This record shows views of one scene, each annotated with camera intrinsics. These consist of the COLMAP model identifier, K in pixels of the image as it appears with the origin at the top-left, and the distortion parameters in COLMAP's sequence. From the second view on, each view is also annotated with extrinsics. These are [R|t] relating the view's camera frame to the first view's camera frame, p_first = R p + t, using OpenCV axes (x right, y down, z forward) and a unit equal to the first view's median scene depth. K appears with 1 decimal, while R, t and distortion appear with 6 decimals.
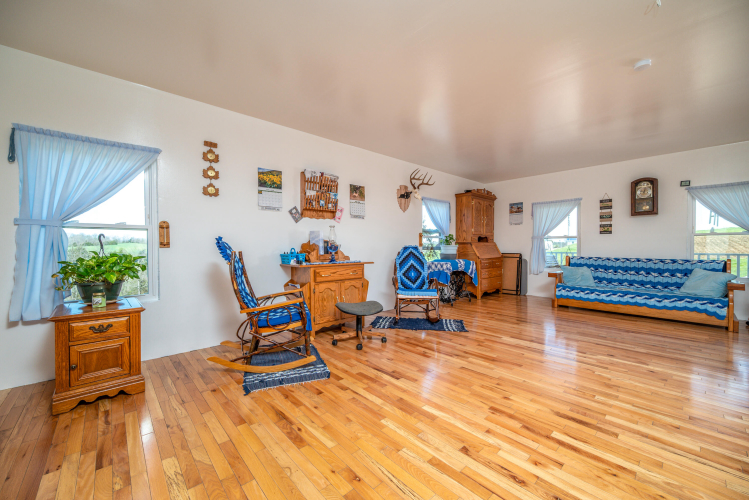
lens RADIAL K [[300.8, 0, 375.7], [0, 300.8, 248.2], [0, 0, 1]] dist [-0.000207, -0.000023]
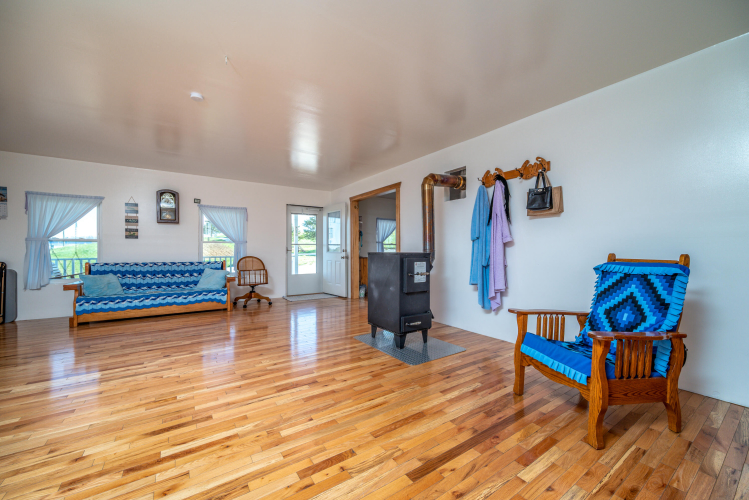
lens RADIAL K [[300.8, 0, 375.7], [0, 300.8, 248.2], [0, 0, 1]] dist [-0.000207, -0.000023]
pose [[0.119228, 0.008588, 0.992830, -0.122811], [0.006359, 0.999935, -0.009413, -0.002231], [-0.992847, 0.007436, 0.119166, 0.110990]]
